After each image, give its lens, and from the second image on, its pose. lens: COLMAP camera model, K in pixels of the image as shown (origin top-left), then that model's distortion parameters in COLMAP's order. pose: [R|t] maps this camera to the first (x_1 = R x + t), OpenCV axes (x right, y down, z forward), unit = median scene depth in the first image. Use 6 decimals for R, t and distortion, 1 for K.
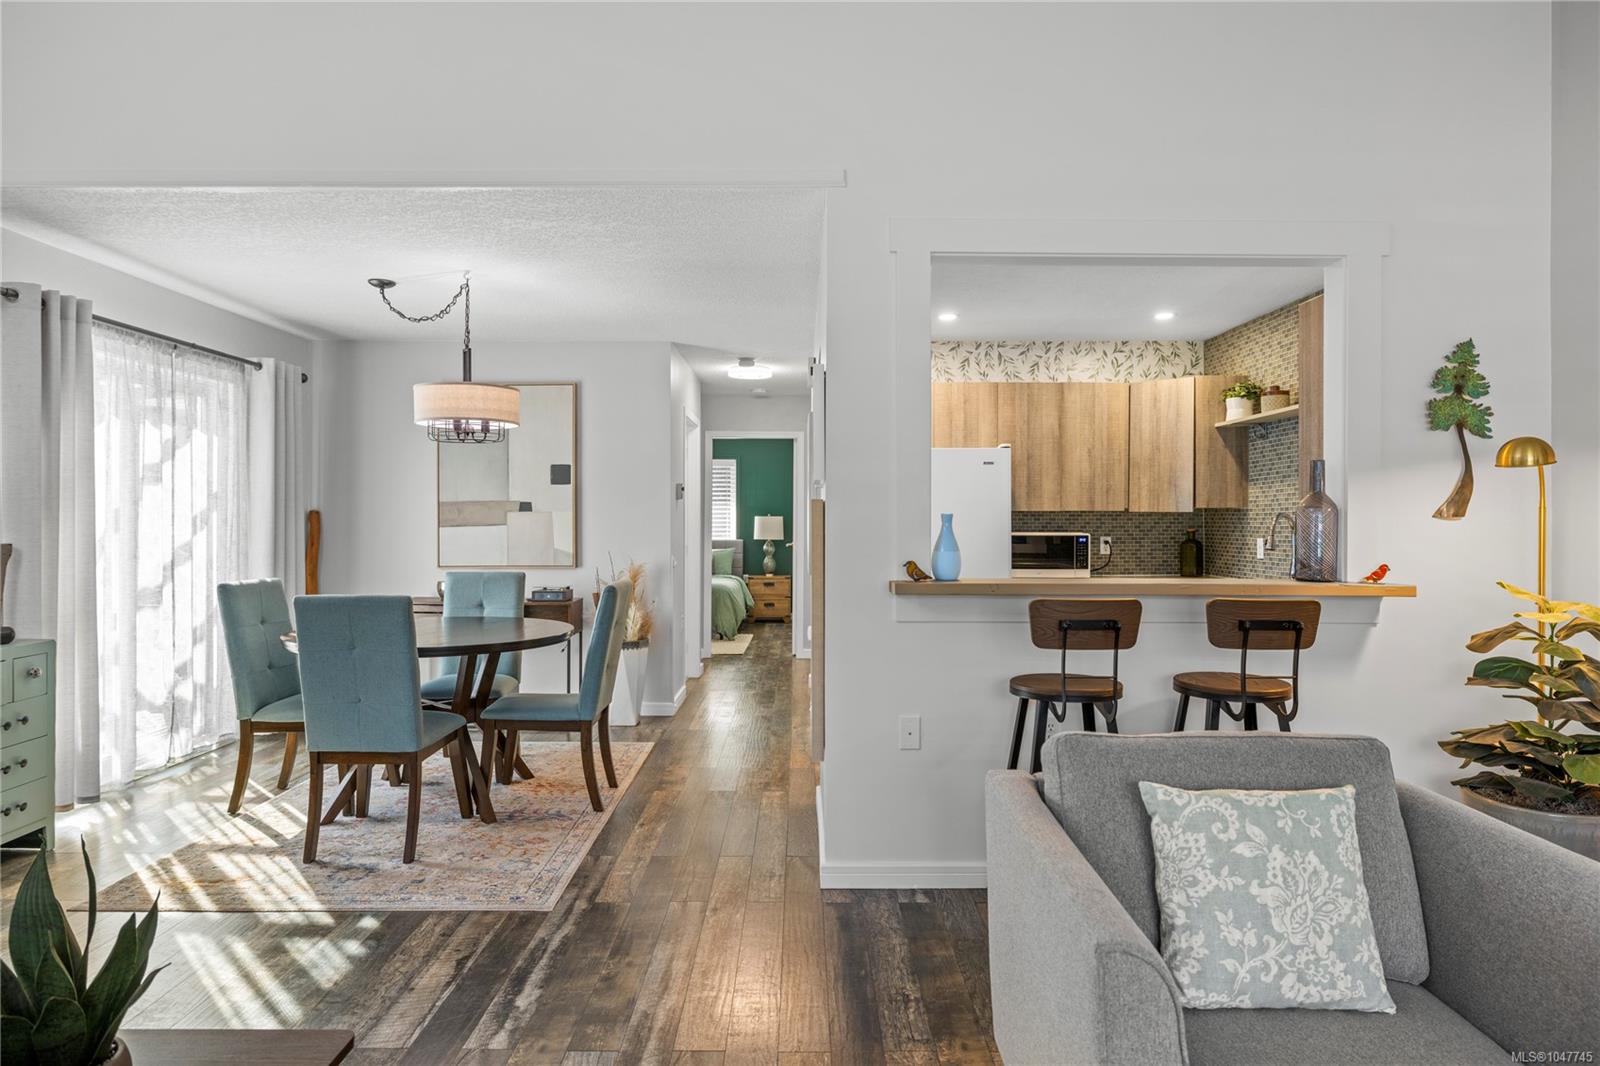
lens RADIAL K [[948.3, 0, 797.5], [0, 948.3, 525.3], [0, 0, 1]] dist [0.000052, 0.000286]
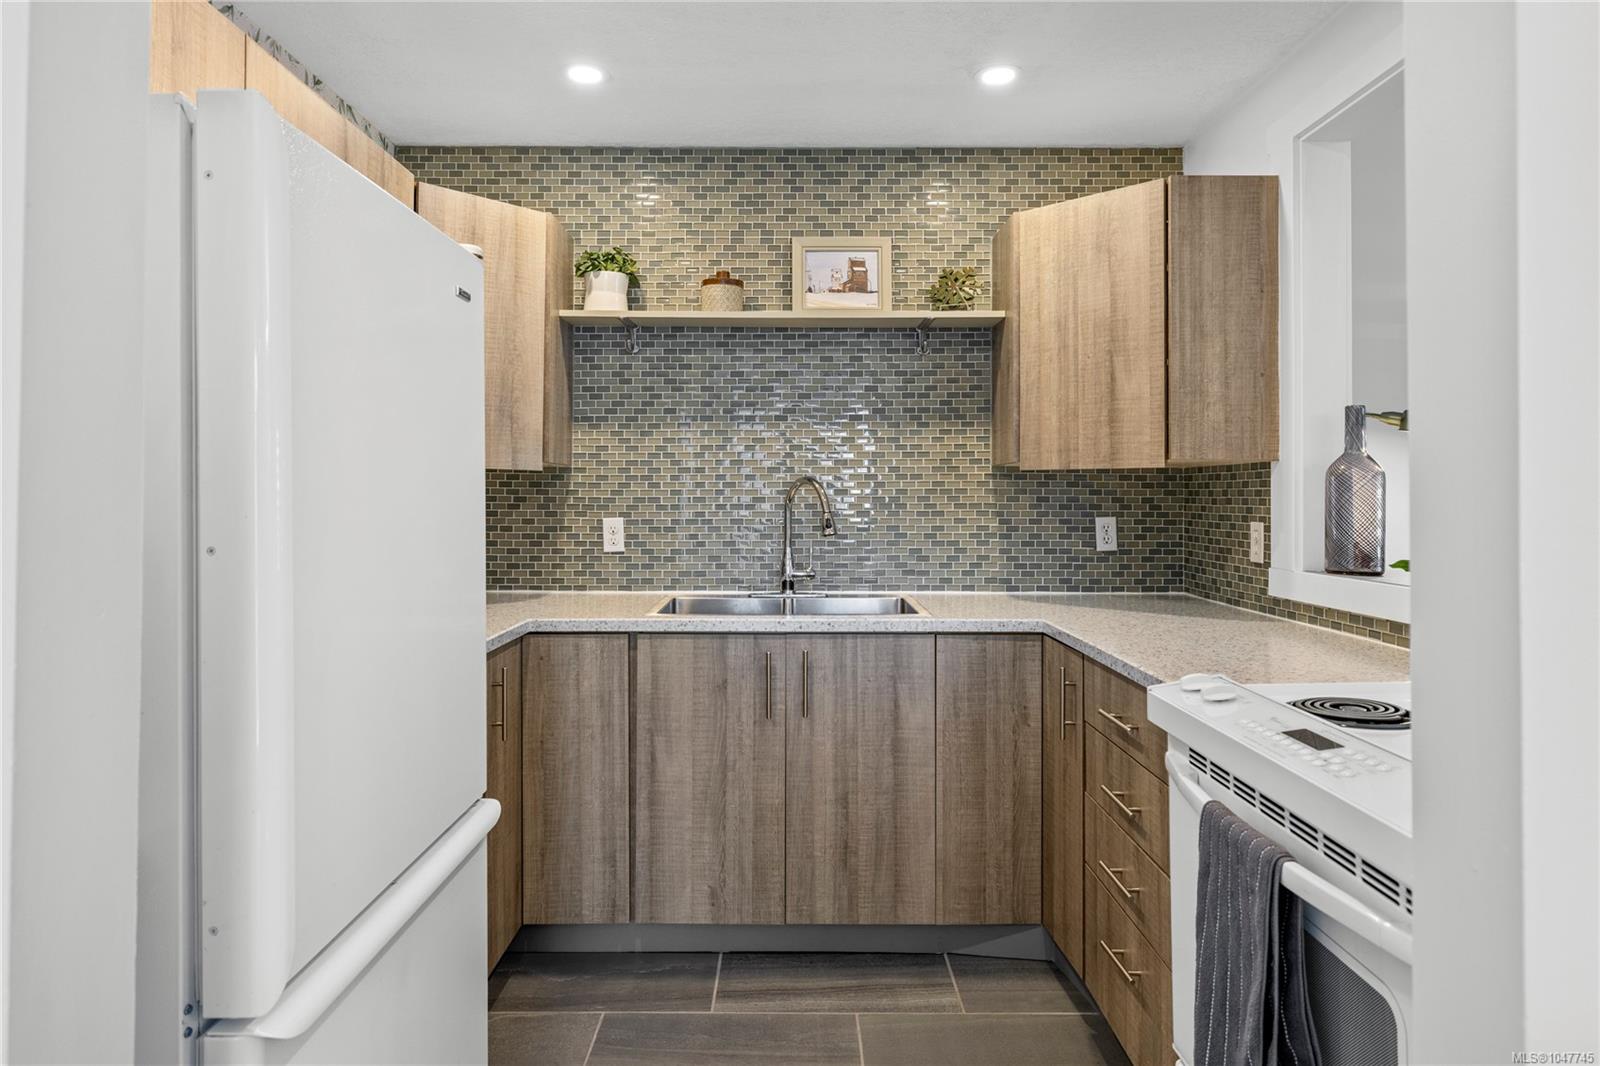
lens RADIAL K [[932.9, 0, 790.2], [0, 932.9, 479.4], [0, 0, 1]] dist [0.001938, 0.000331]
pose [[-0.002338, 0.016434, 0.999862, -0.093183], [-0.000588, 0.999865, -0.016436, -0.000731], [-0.999997, -0.000627, -0.002328, 0.842794]]
